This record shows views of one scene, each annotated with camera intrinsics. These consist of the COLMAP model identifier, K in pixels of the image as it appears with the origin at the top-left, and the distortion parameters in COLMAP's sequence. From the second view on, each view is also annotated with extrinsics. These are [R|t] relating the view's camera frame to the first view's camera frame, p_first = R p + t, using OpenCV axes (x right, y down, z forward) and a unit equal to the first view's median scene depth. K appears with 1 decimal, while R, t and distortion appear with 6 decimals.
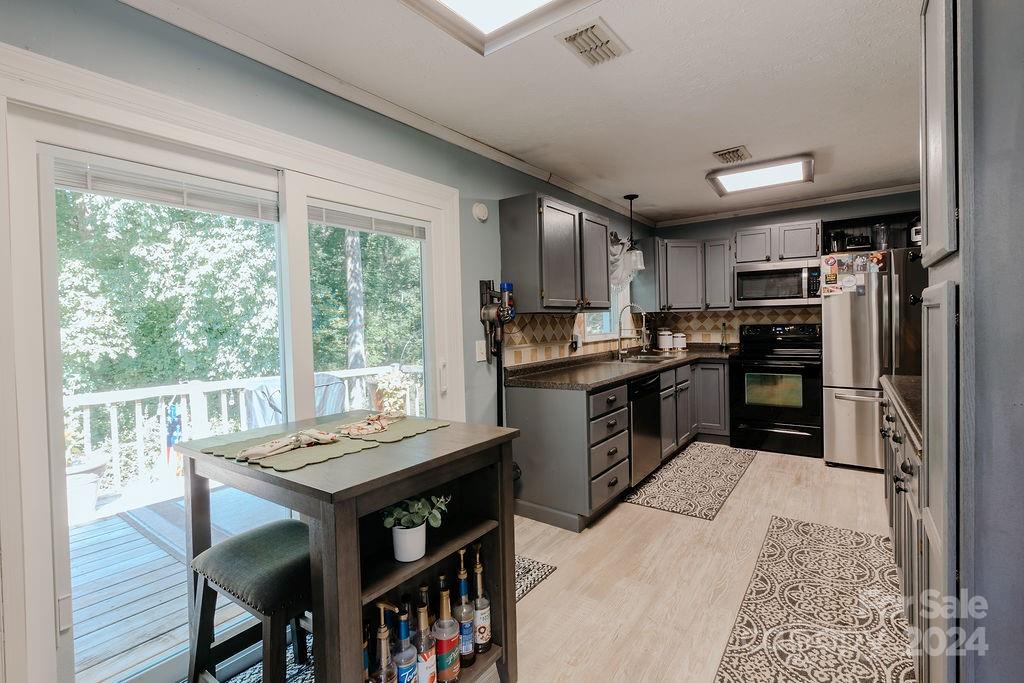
lens RADIAL K [[472.3, 0, 515.1], [0, 472.3, 329.1], [0, 0, 1]] dist [-0.000575, 0.000045]
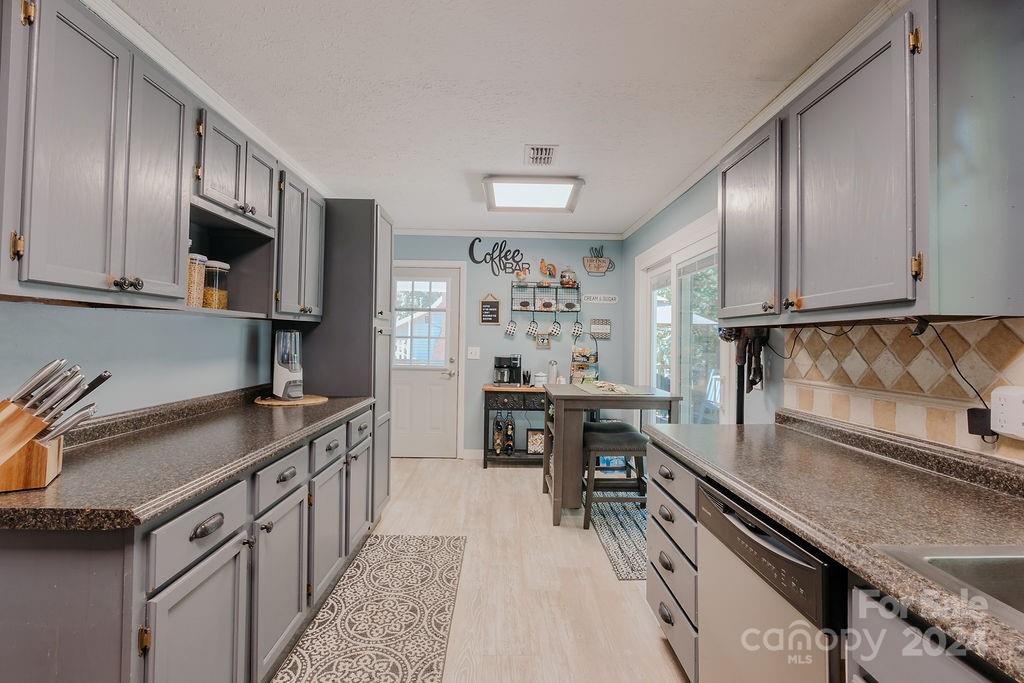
lens RADIAL K [[474.8, 0, 507.1], [0, 474.8, 337.5], [0, 0, 1]] dist [-0.000299, -0.000015]
pose [[-0.808529, 0.014547, -0.588276, 0.218797], [0.000763, 0.999719, 0.023672, -0.011132], [0.588456, 0.018691, -0.808313, 0.416596]]
